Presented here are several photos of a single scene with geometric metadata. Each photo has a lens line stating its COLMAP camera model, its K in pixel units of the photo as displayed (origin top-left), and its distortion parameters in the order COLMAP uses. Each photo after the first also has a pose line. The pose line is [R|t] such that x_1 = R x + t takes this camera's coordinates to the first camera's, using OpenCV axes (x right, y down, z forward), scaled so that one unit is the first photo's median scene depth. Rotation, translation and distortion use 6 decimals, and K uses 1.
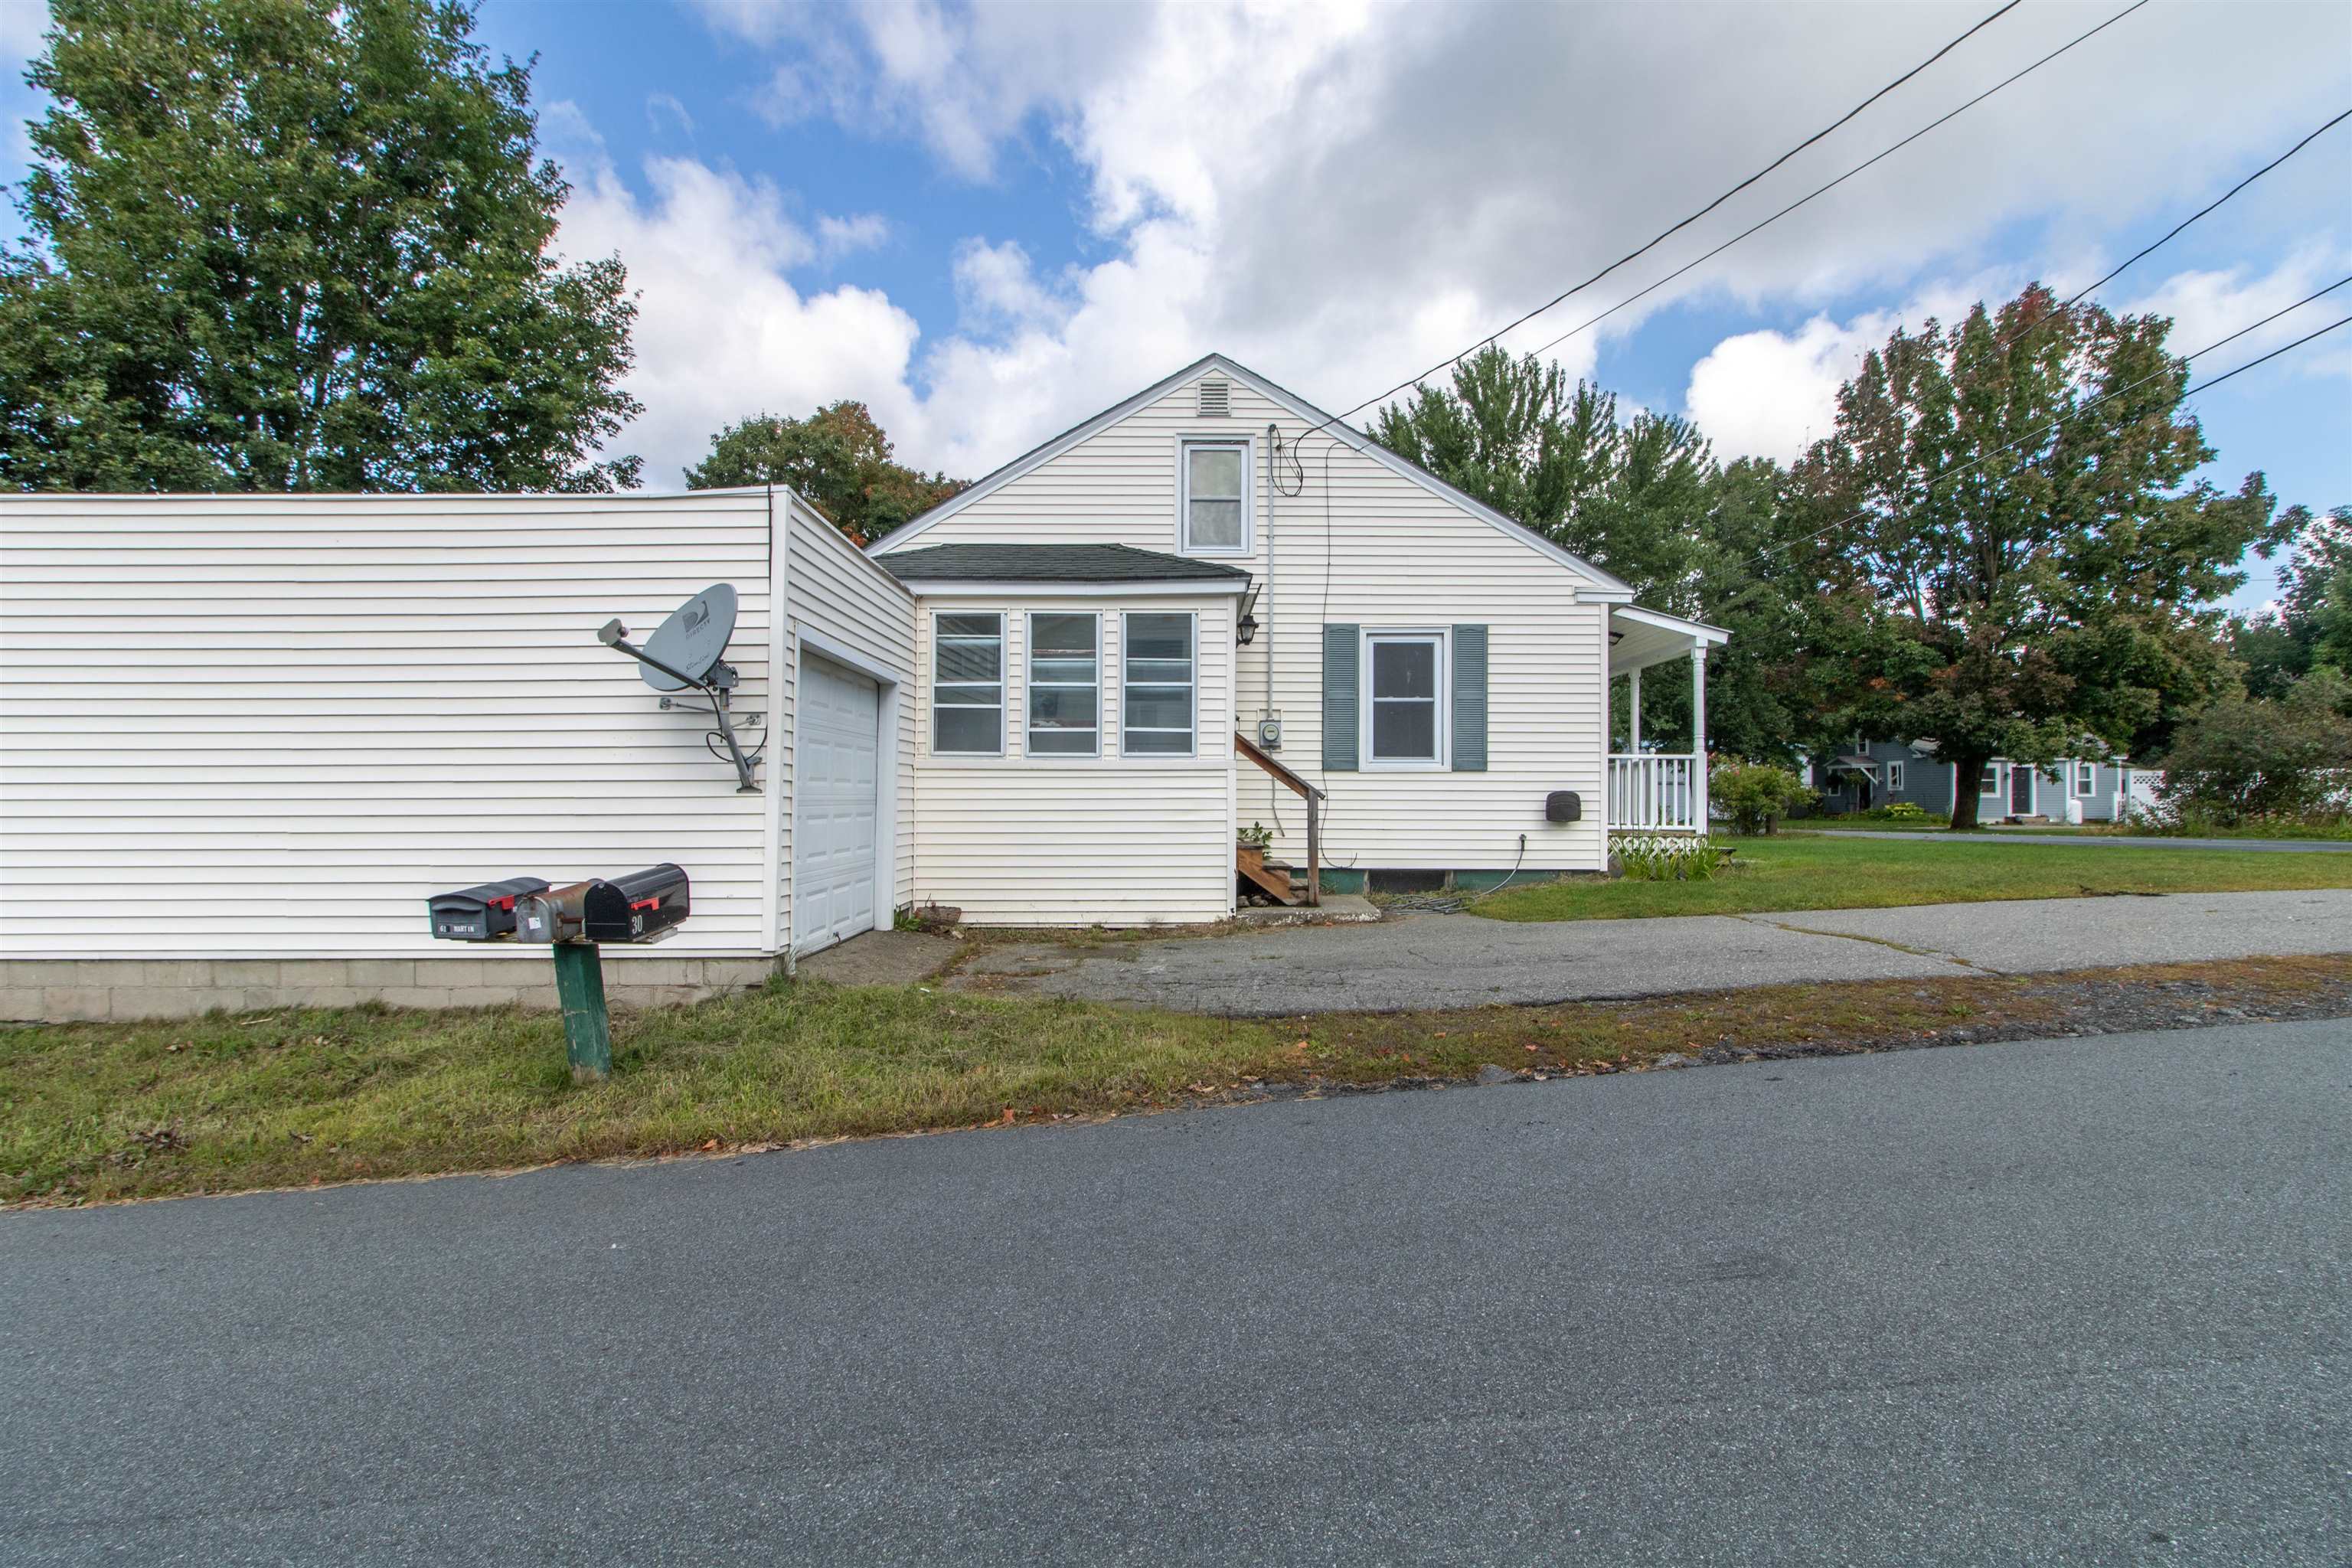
lens RADIAL K [[1099.5, 0, 1171.7], [0, 1099.5, 790.7], [0, 0, 1]] dist [-0.002053, 0.000790]
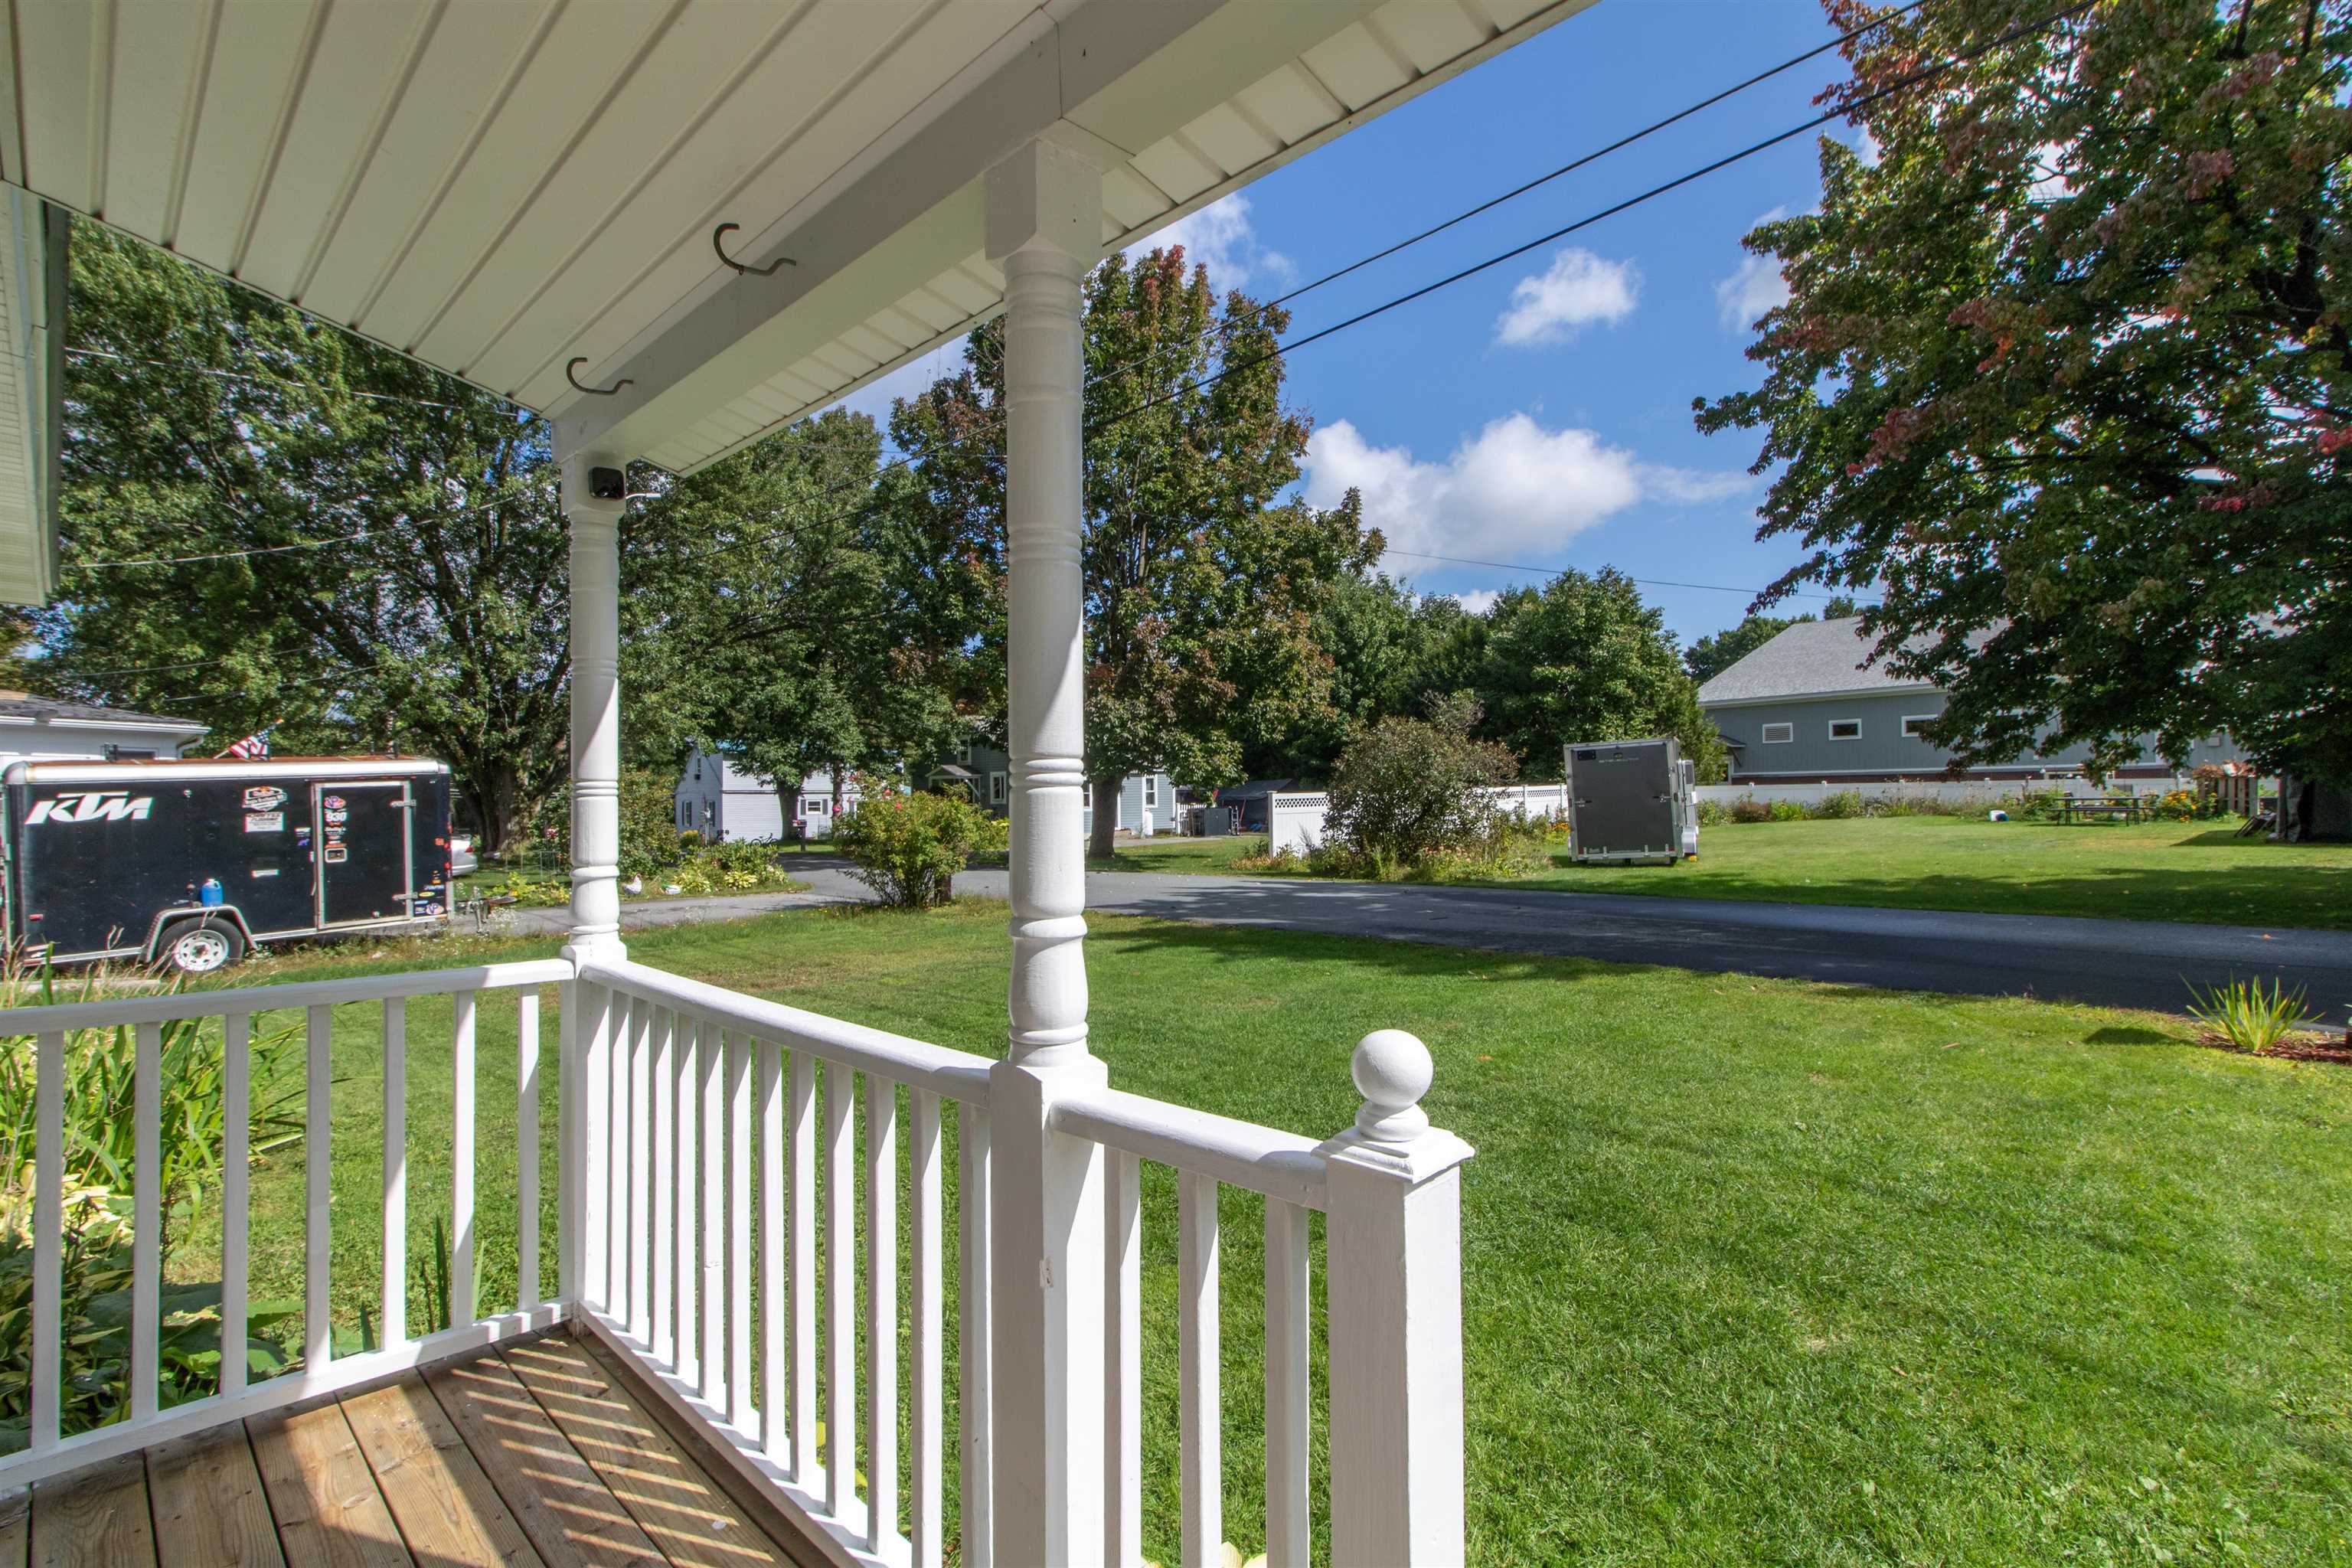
lens RADIAL K [[1099.5, 0, 1183.1], [0, 1099.5, 778.1], [0, 0, 1]] dist [-0.002053, 0.000790]
pose [[0.686690, -0.000530, 0.726950, 0.126979], [0.006336, 0.999966, -0.005255, -0.019877], [-0.726923, 0.008215, 0.686670, 0.330468]]
